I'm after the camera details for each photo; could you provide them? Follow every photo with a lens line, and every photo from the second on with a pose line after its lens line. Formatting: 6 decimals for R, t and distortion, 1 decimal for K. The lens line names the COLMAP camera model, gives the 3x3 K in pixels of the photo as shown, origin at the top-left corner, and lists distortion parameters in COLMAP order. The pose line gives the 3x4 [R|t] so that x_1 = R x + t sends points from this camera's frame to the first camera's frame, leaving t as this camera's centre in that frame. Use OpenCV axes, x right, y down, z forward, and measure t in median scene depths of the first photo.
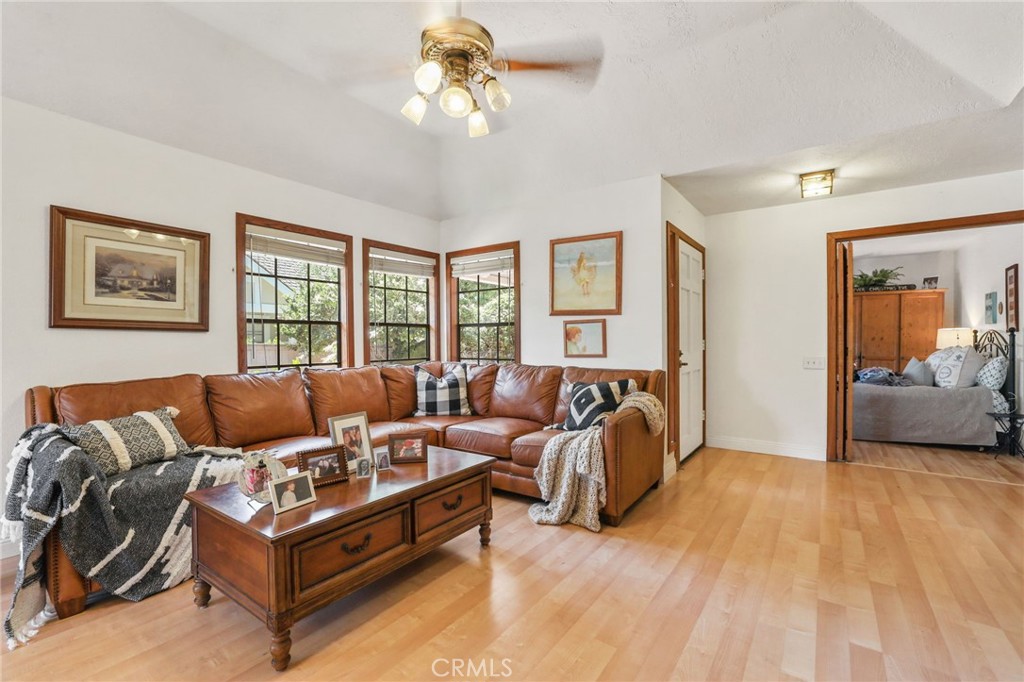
lens RADIAL K [[458.2, 0, 551.9], [0, 458.2, 346.3], [0, 0, 1]] dist [-0.002239, 0.000066]
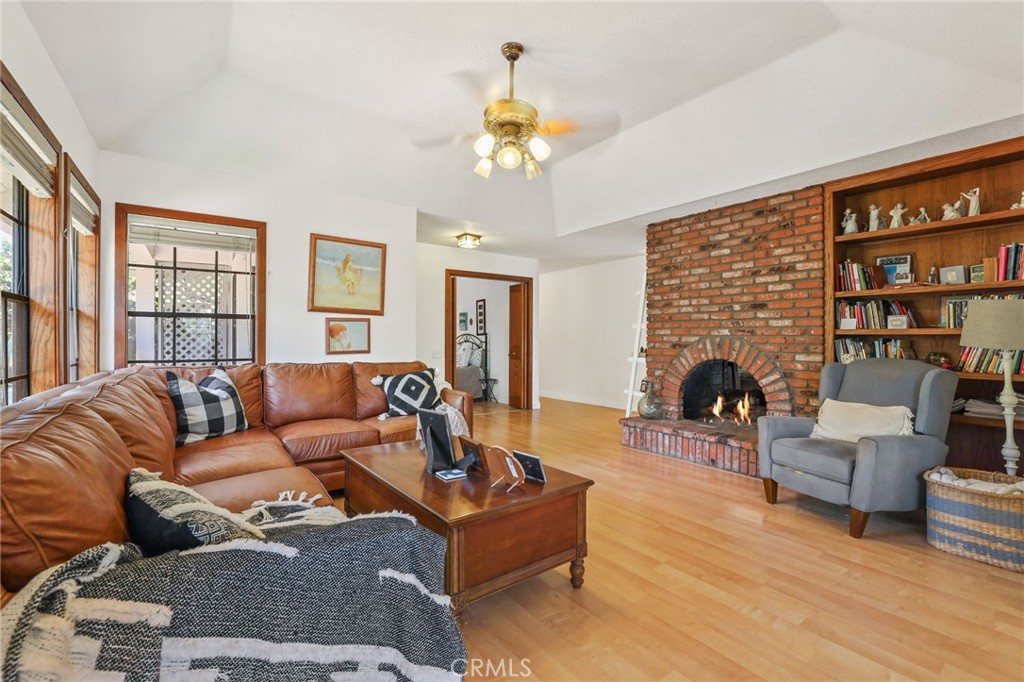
lens RADIAL K [[457.6, 0, 512.0], [0, 457.6, 341.0], [0, 0, 1]] dist [-0.001722, 0.000336]
pose [[0.338853, 0.002165, 0.940837, -0.785287], [0.010185, 0.999930, -0.005969, 0.005135], [-0.940784, 0.011605, 0.338807, 0.288250]]
